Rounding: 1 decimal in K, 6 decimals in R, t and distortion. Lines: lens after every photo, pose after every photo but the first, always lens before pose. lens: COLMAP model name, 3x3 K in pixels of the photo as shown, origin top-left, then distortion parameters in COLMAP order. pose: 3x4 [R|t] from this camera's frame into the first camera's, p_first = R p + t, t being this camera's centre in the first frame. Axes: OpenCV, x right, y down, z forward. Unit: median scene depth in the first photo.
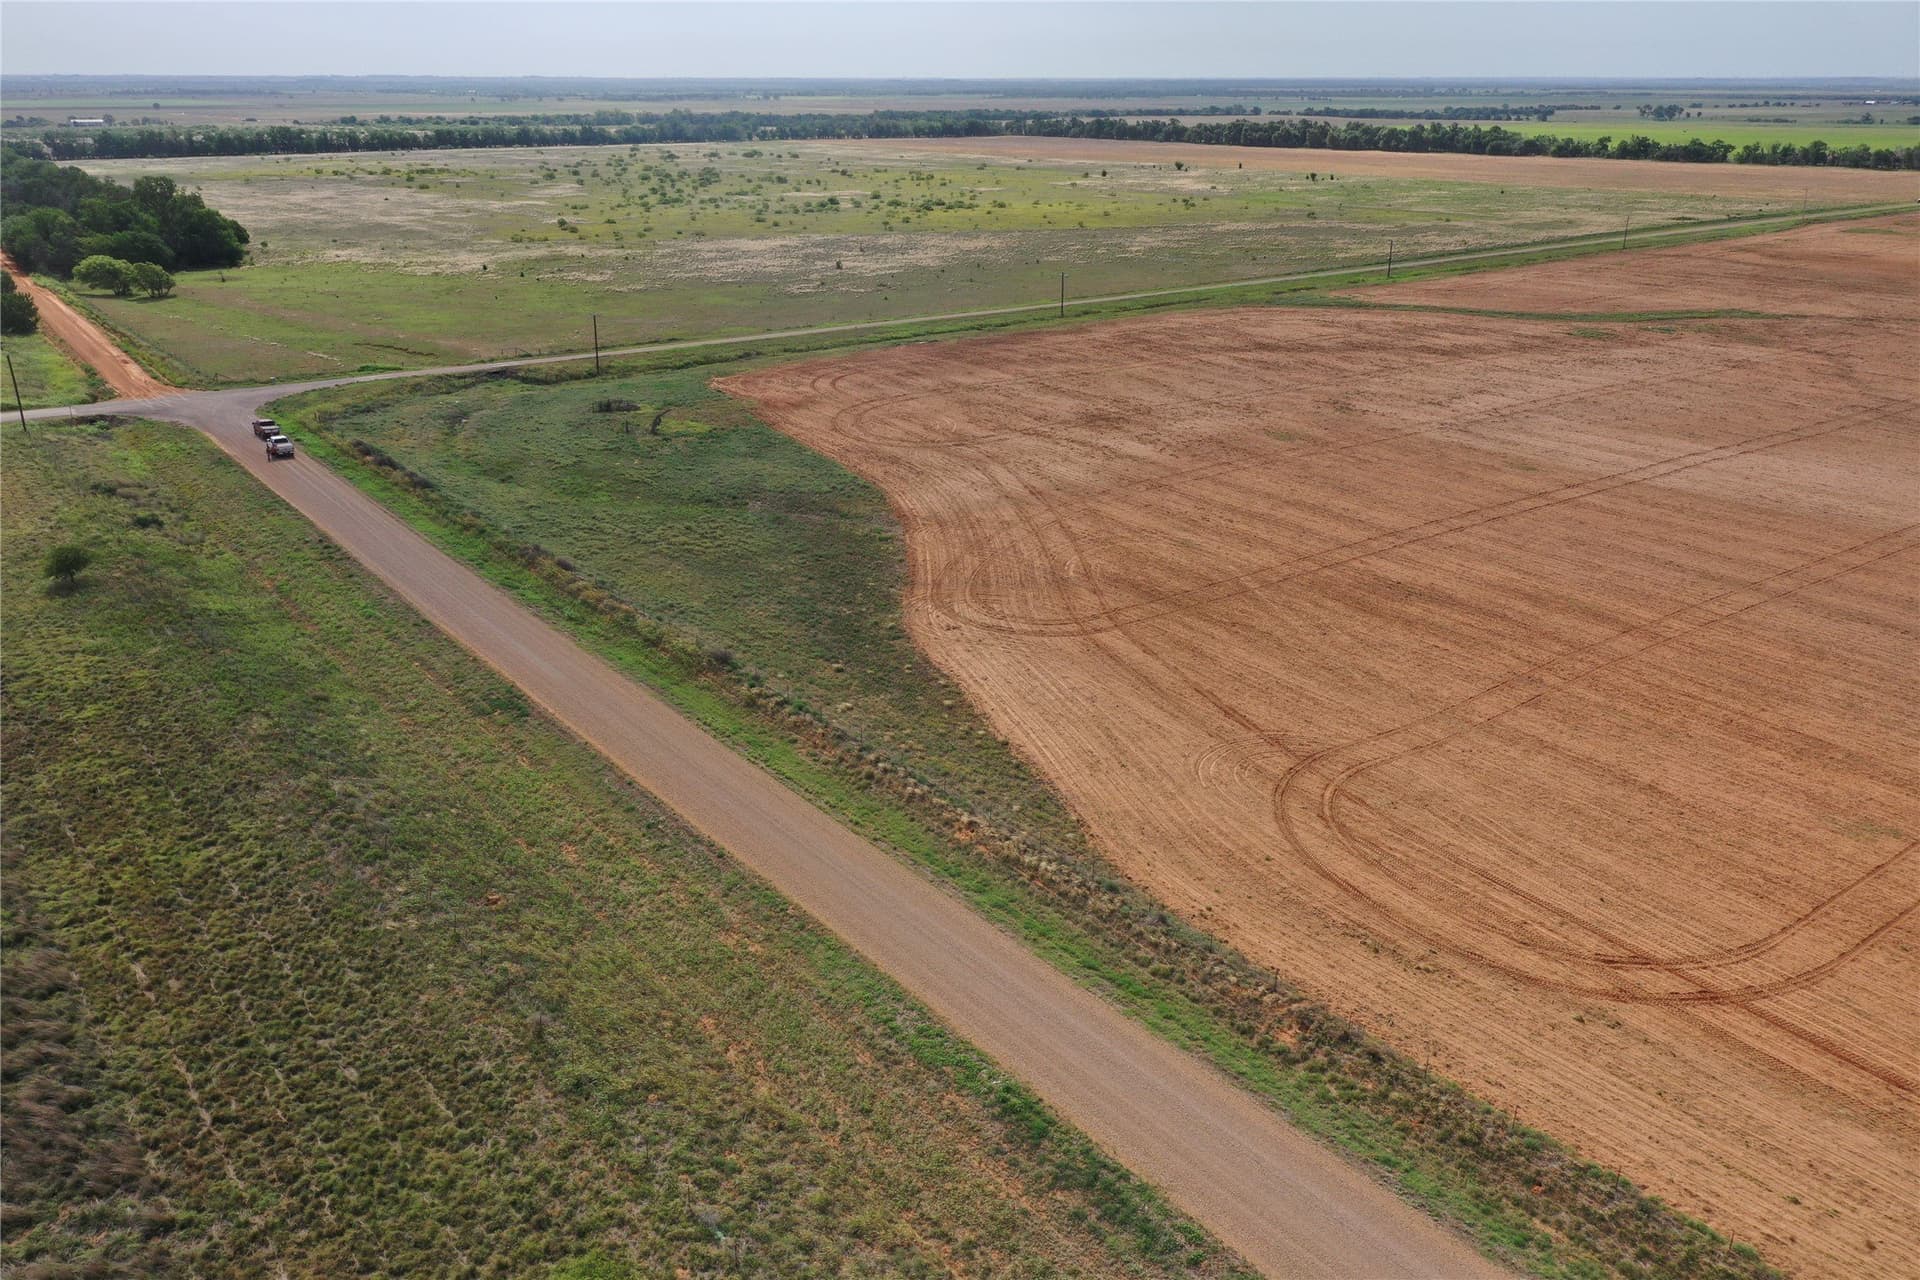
lens RADIAL K [[1517.7, 0, 957.9], [0, 1517.7, 636.9], [0, 0, 1]] dist [0.003513, 0.000590]
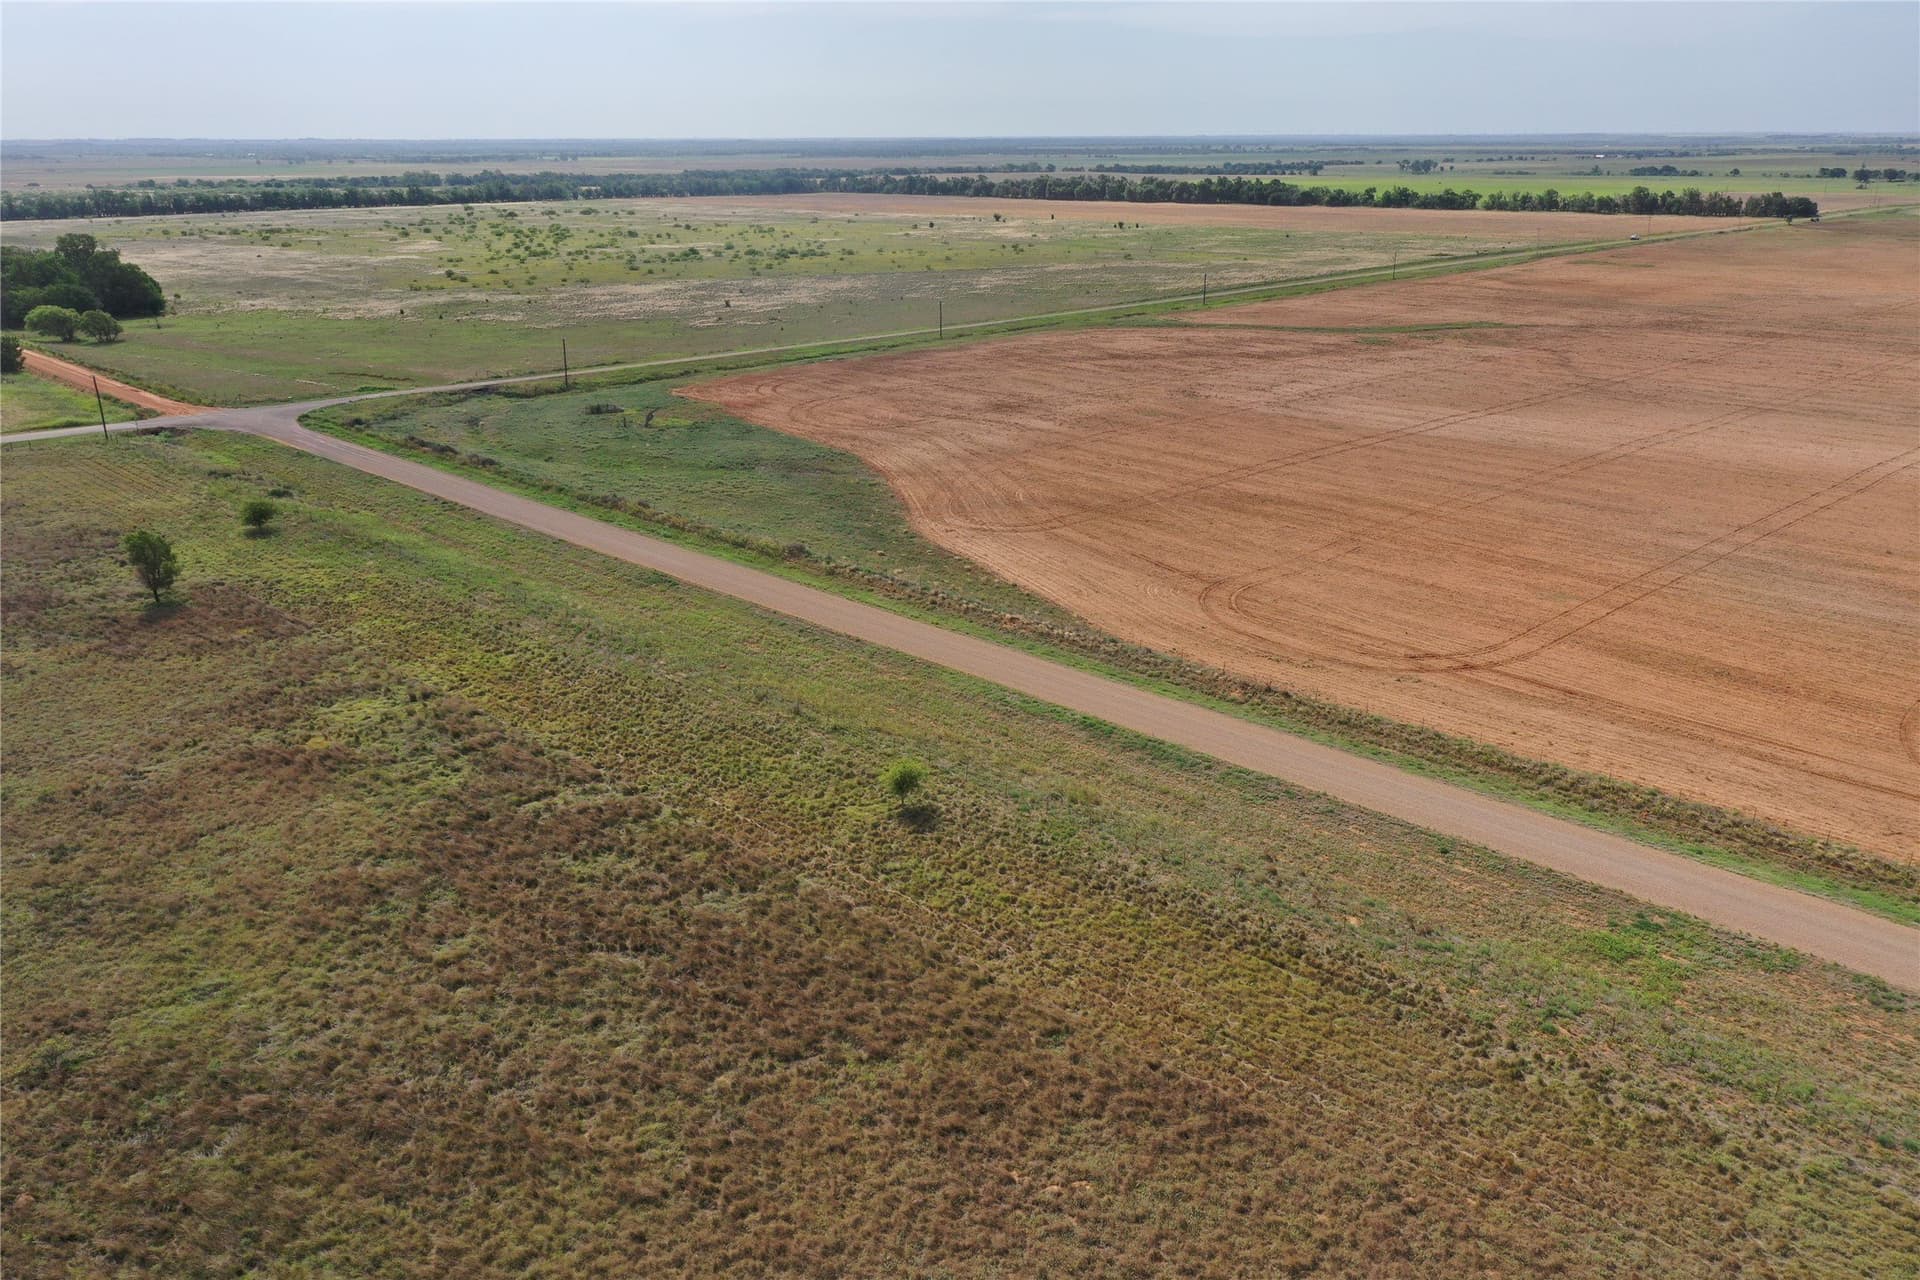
lens RADIAL K [[1517.7, 0, 955.3], [0, 1517.7, 634.4], [0, 0, 1]] dist [0.003513, 0.000590]
pose [[0.991706, -0.044730, 0.120491, -0.139874], [0.049103, 0.998229, -0.033569, 0.111700], [-0.118776, 0.039207, 0.992147, -0.309820]]
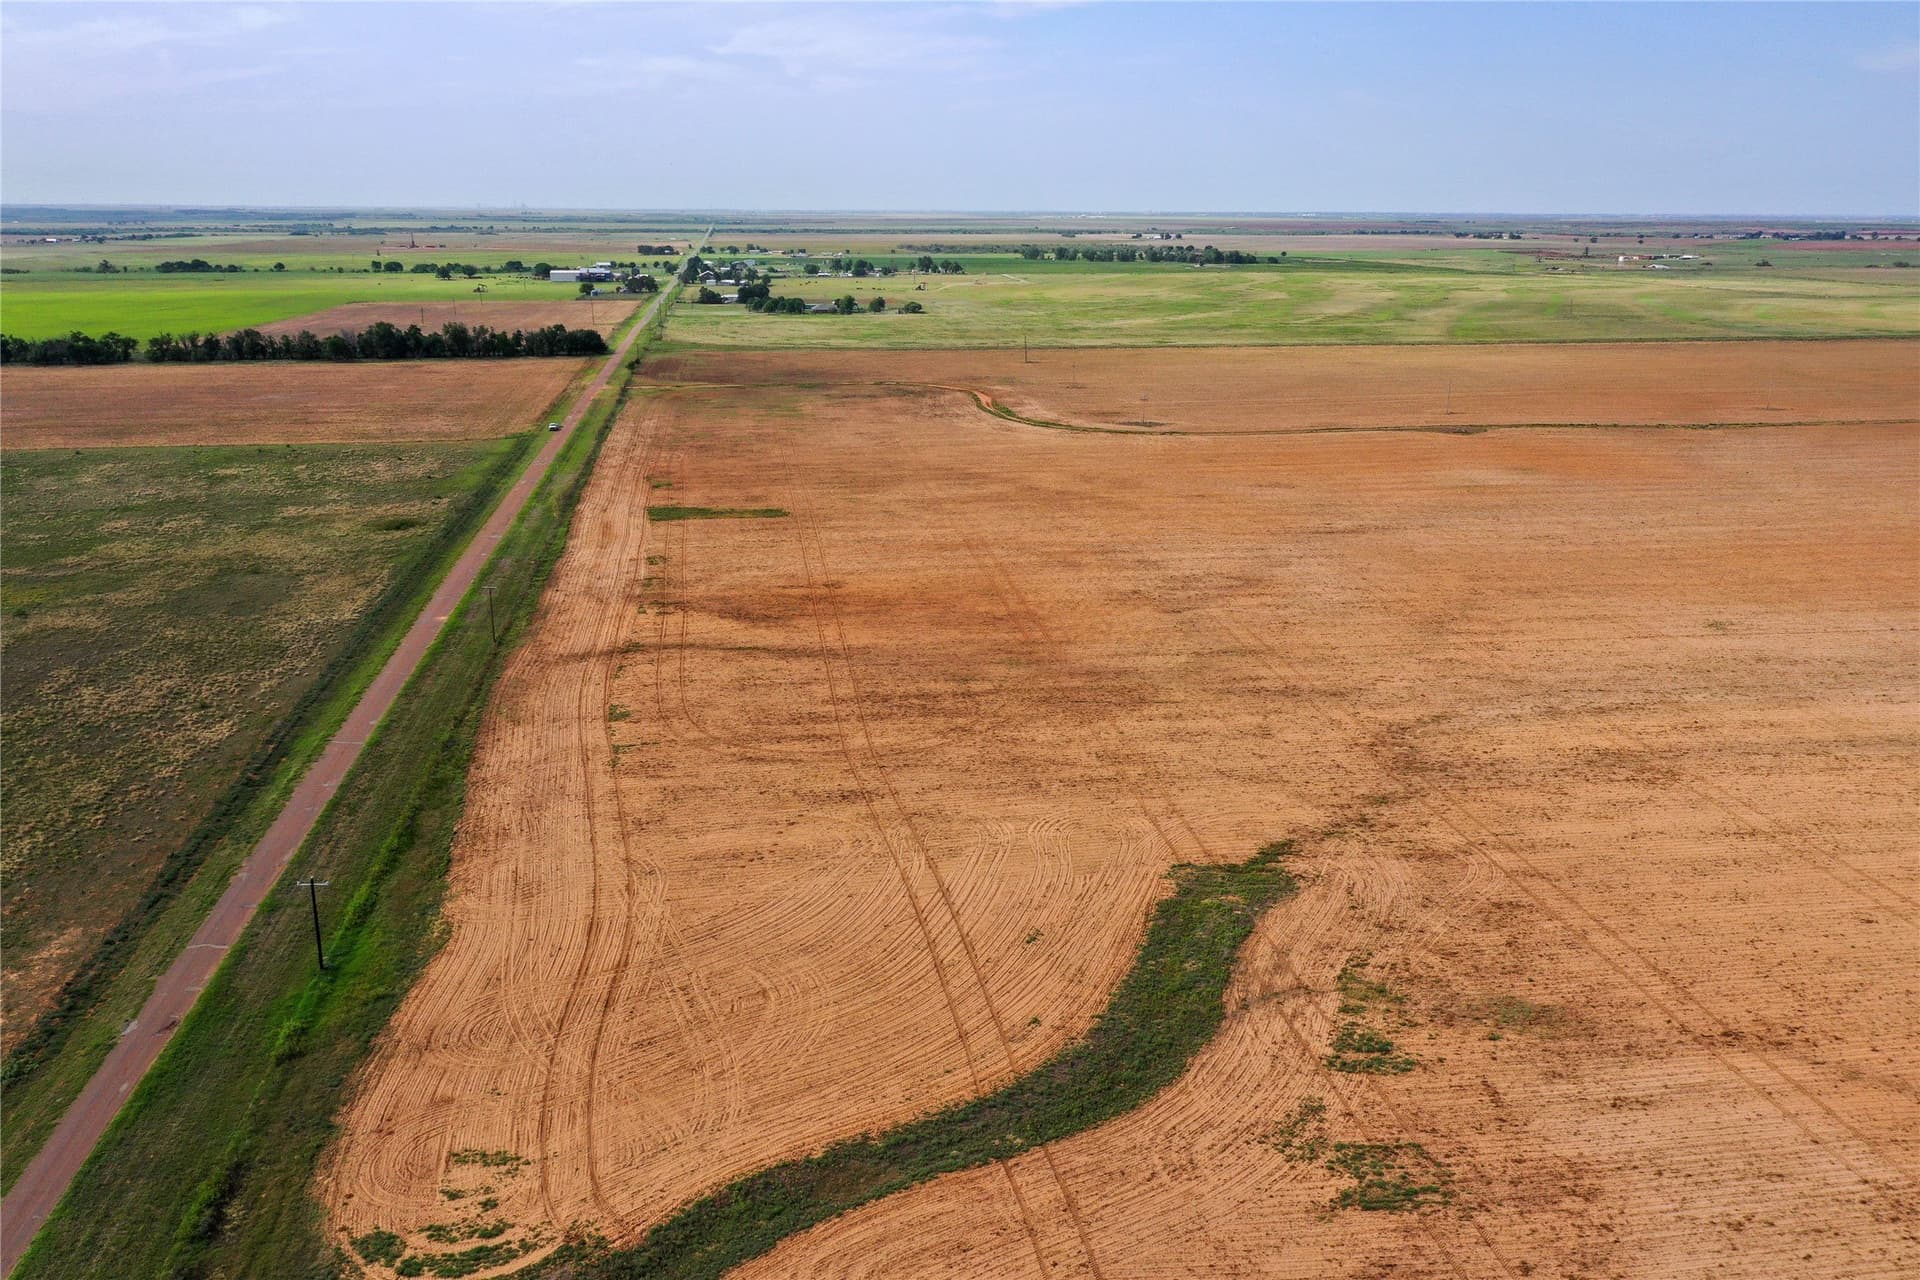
lens RADIAL K [[1517.7, 0, 966.7], [0, 1517.7, 641.8], [0, 0, 1]] dist [0.003513, 0.000590]
pose [[0.473936, -0.242794, 0.846425, 0.154591], [0.302977, 0.947508, 0.102144, -0.689690], [-0.826795, 0.208038, 0.522619, 1.527525]]
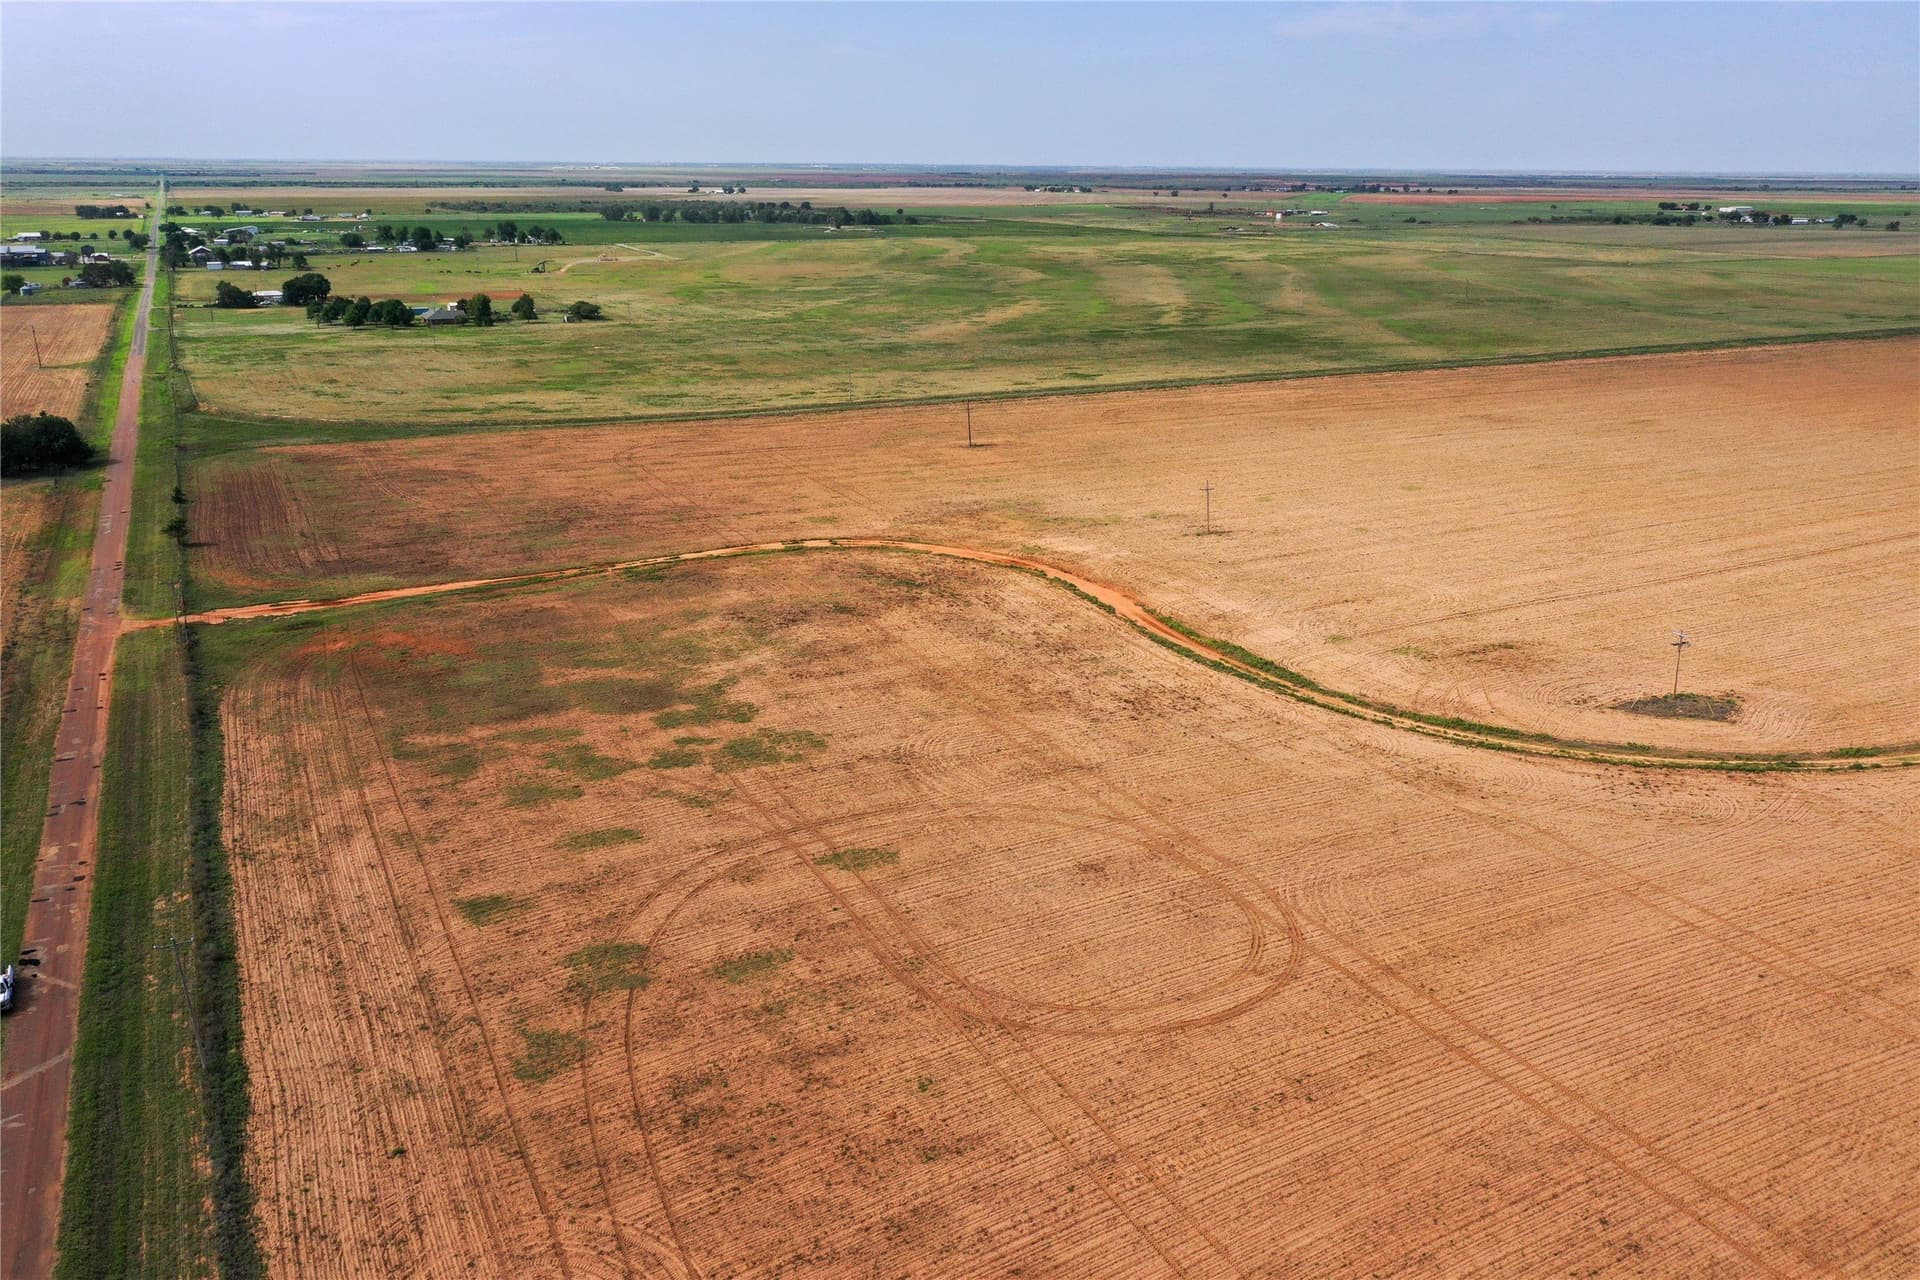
lens RADIAL K [[1517.7, 0, 958.0], [0, 1517.7, 639.6], [0, 0, 1]] dist [0.003513, 0.000590]
pose [[0.181843, -0.296784, 0.937471, 1.654978], [0.334722, 0.915115, 0.224780, -1.162680], [-0.924605, 0.272918, 0.265747, 2.827043]]
